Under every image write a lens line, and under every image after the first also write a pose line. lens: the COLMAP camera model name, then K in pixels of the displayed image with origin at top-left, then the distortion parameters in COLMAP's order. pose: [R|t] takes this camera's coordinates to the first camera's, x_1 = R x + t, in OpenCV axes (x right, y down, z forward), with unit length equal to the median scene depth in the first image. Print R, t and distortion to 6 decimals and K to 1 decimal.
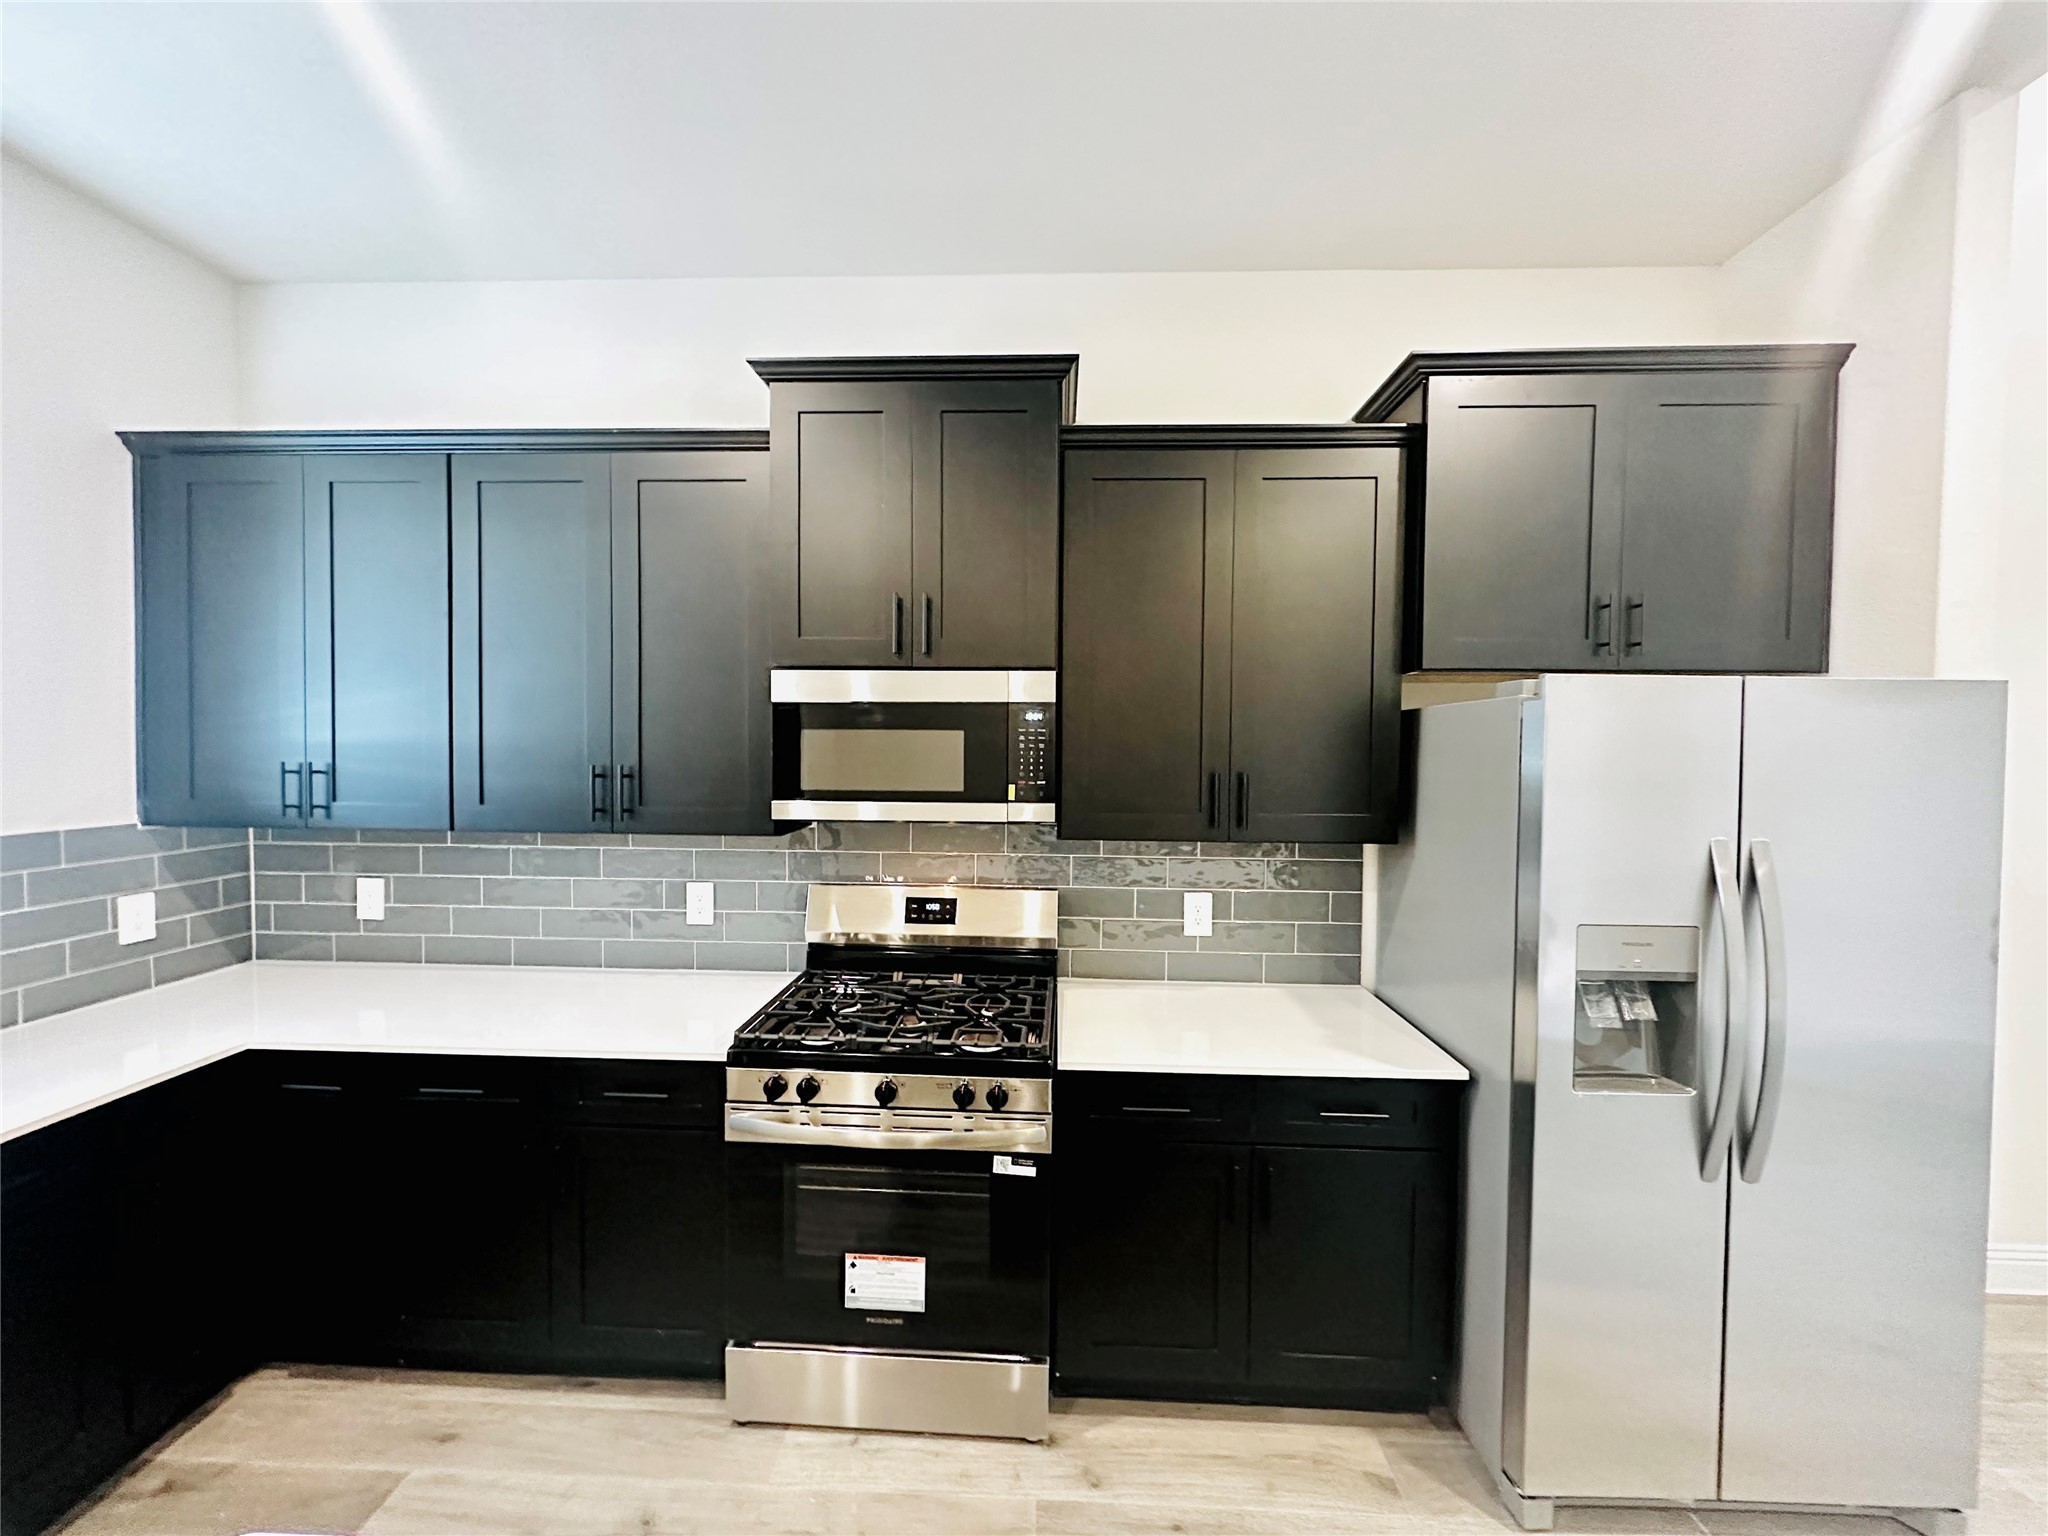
lens RADIAL K [[814.2, 0, 1026.5], [0, 814.2, 770.5], [0, 0, 1]] dist [-0.001368, 0.000098]
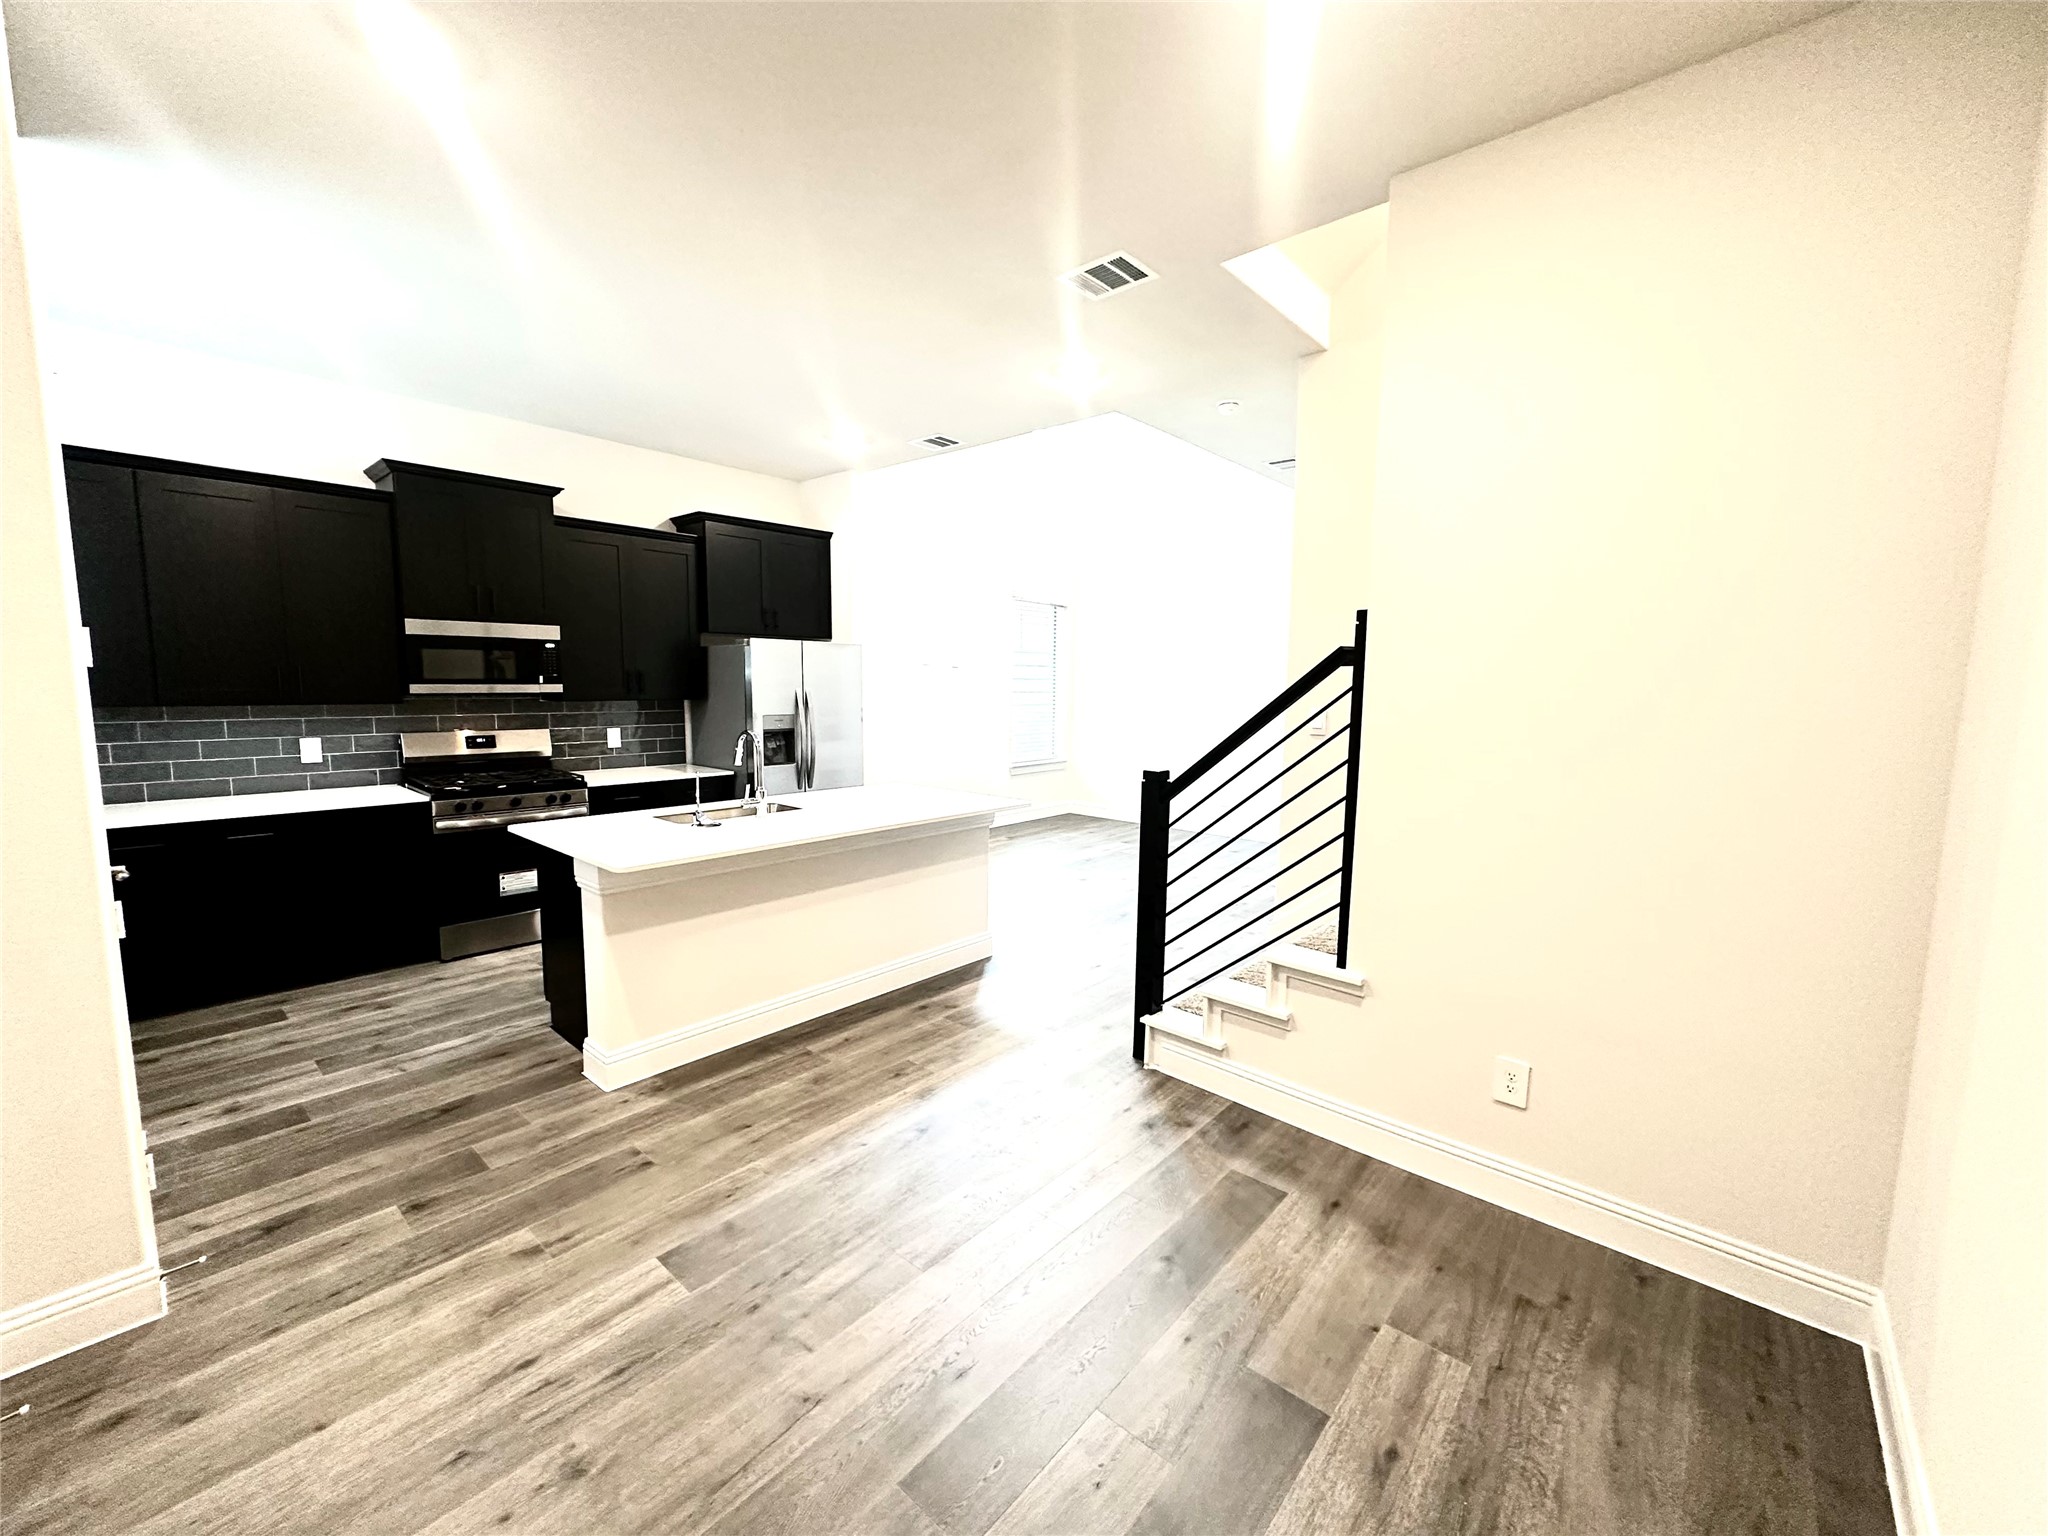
lens RADIAL K [[814.2, 0, 1026.5], [0, 814.2, 770.5], [0, 0, 1]] dist [-0.001368, 0.000098]
pose [[0.625997, -0.090538, 0.774552, -0.934898], [0.021396, 0.994858, 0.098997, 0.083247], [-0.779532, -0.045399, 0.624716, -1.447607]]
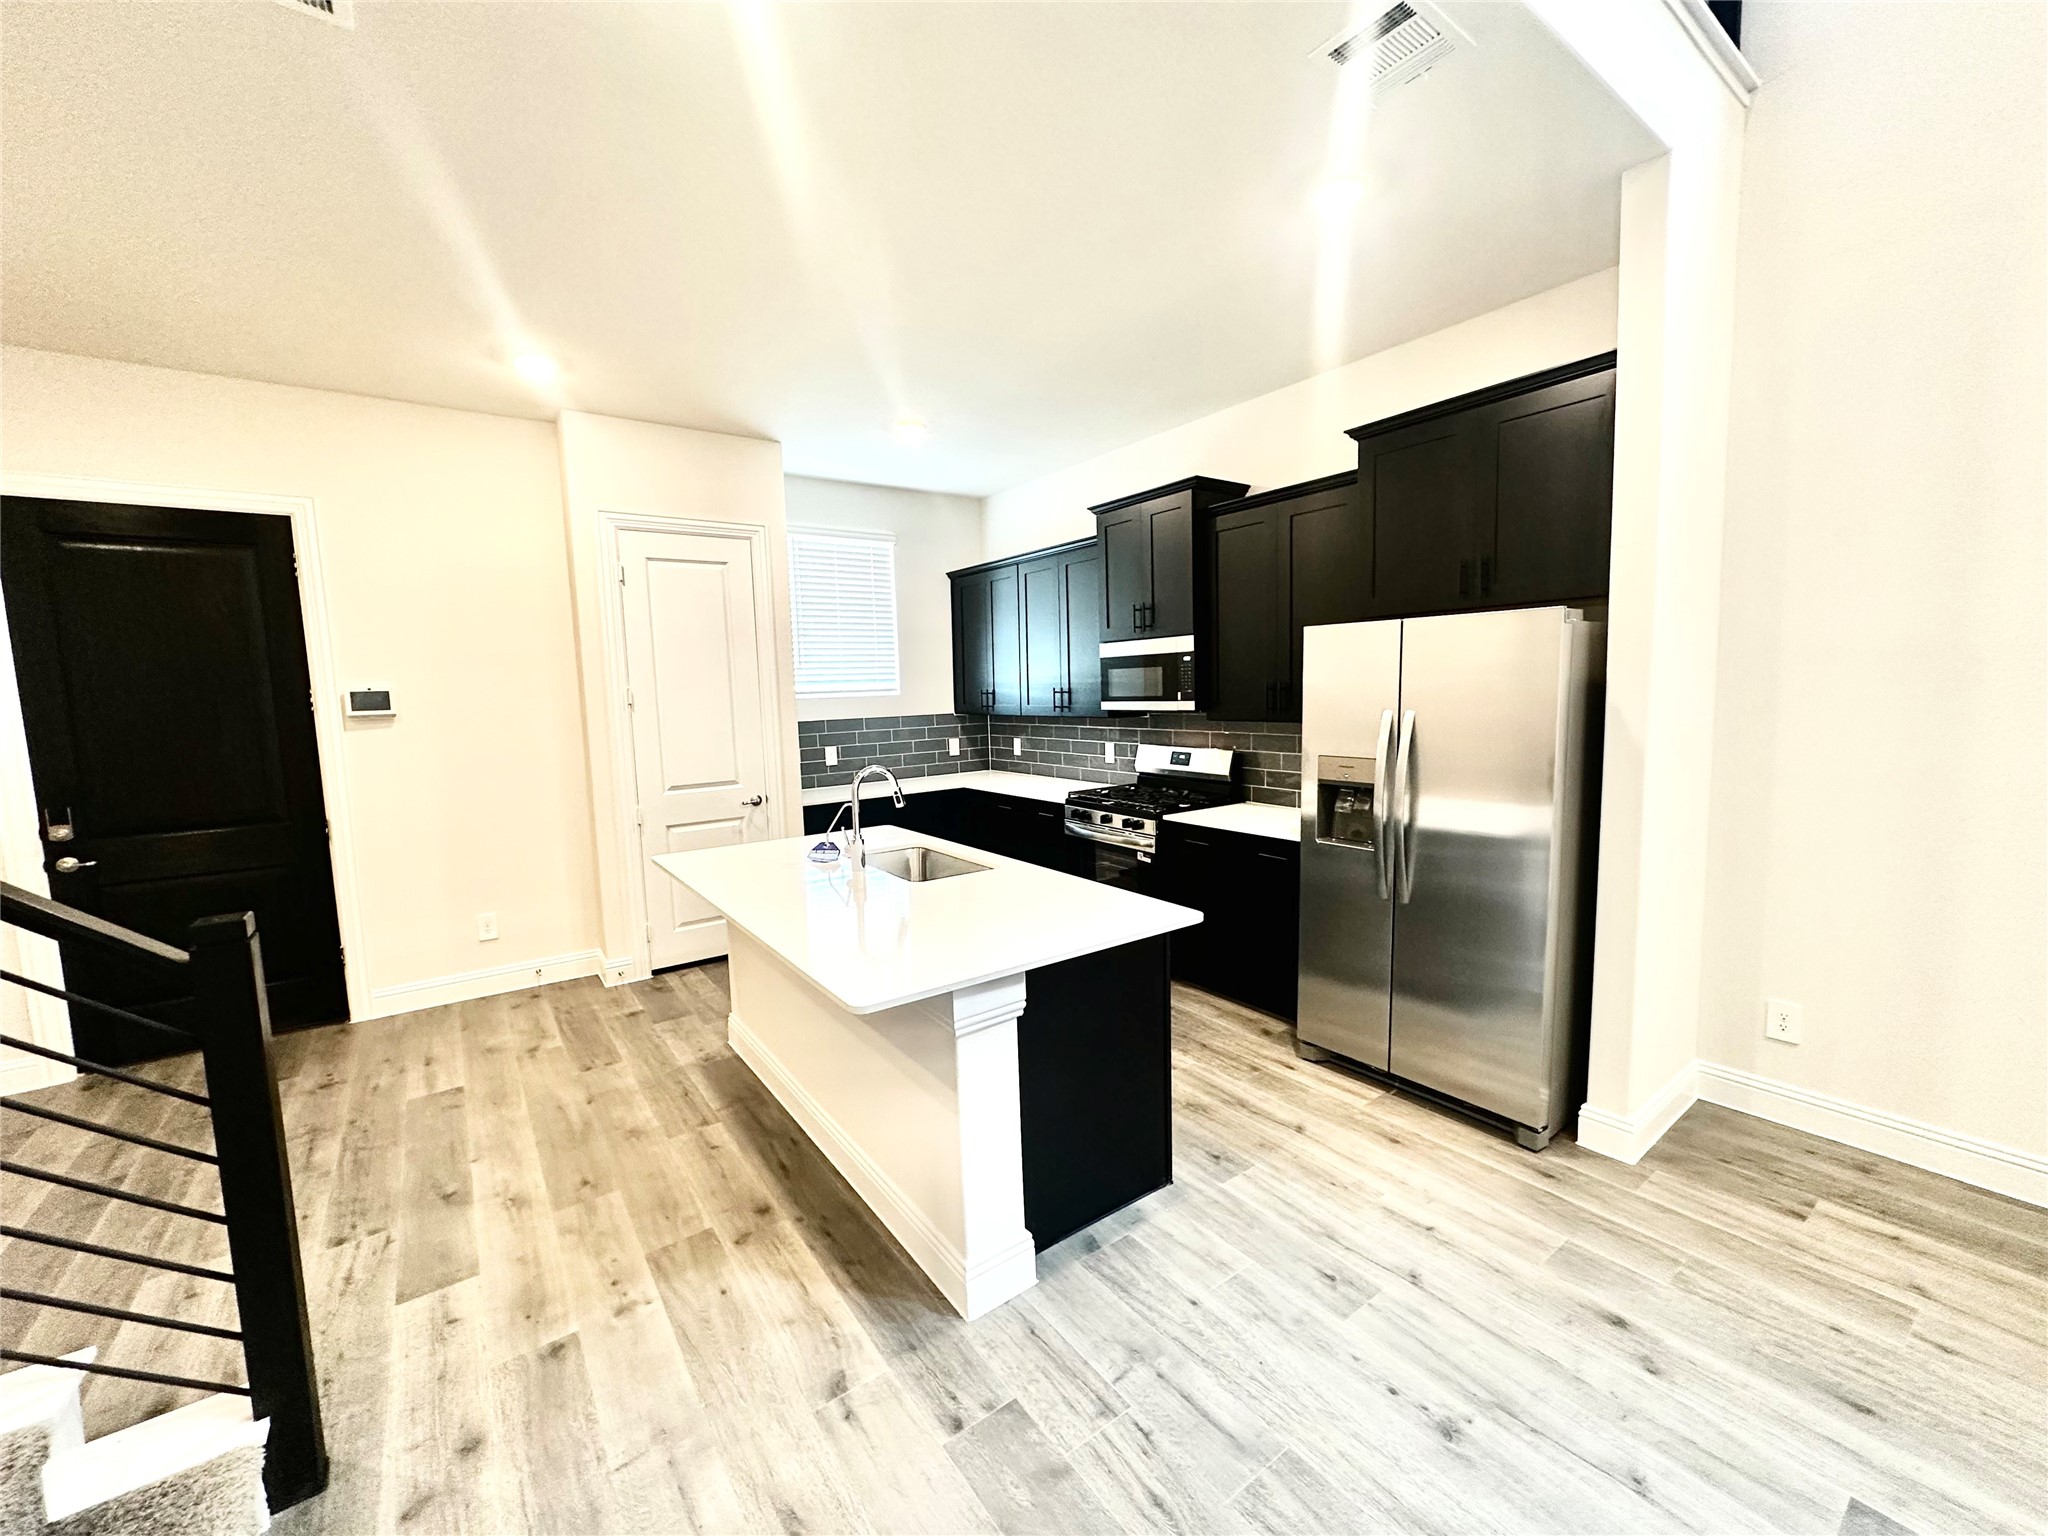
lens RADIAL K [[814.2, 0, 1026.5], [0, 814.2, 770.5], [0, 0, 1]] dist [-0.001368, 0.000098]
pose [[0.618808, 0.055339, -0.783591, 1.355360], [0.007067, 0.997083, 0.075997, 0.054836], [0.785511, -0.052565, 0.616612, -0.577339]]
